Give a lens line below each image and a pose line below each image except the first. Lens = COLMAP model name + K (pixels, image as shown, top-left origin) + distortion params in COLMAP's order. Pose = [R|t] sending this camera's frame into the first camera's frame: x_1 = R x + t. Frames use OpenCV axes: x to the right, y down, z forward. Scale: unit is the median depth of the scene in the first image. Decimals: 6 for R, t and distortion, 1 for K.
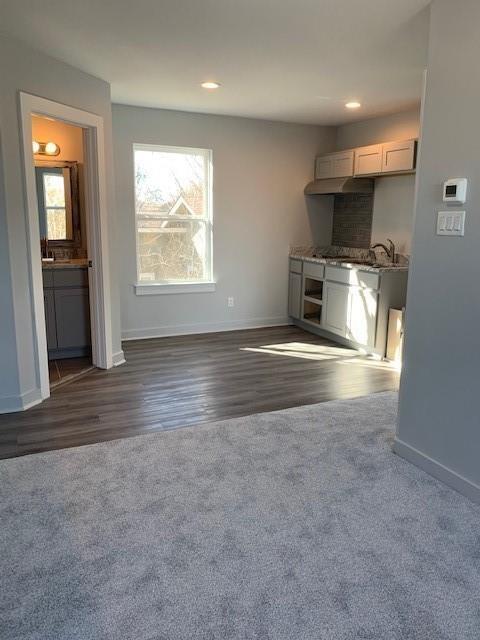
lens RADIAL K [[490.3, 0, 237.9], [0, 490.3, 311.5], [0, 0, 1]] dist [0.008259, -0.006415]
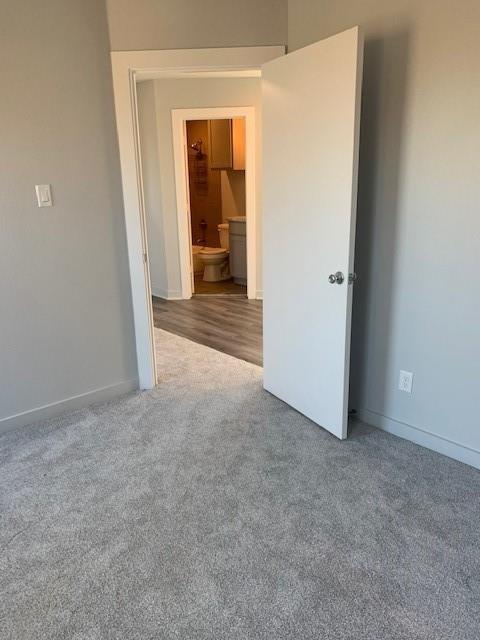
lens RADIAL K [[490.3, 0, 237.9], [0, 490.3, 311.5], [0, 0, 1]] dist [0.008259, -0.006415]
pose [[0.285265, 0.233431, -0.929588, 1.117036], [-0.163100, 0.967565, 0.192917, -0.118300], [0.944469, 0.096584, 0.314085, 0.627600]]
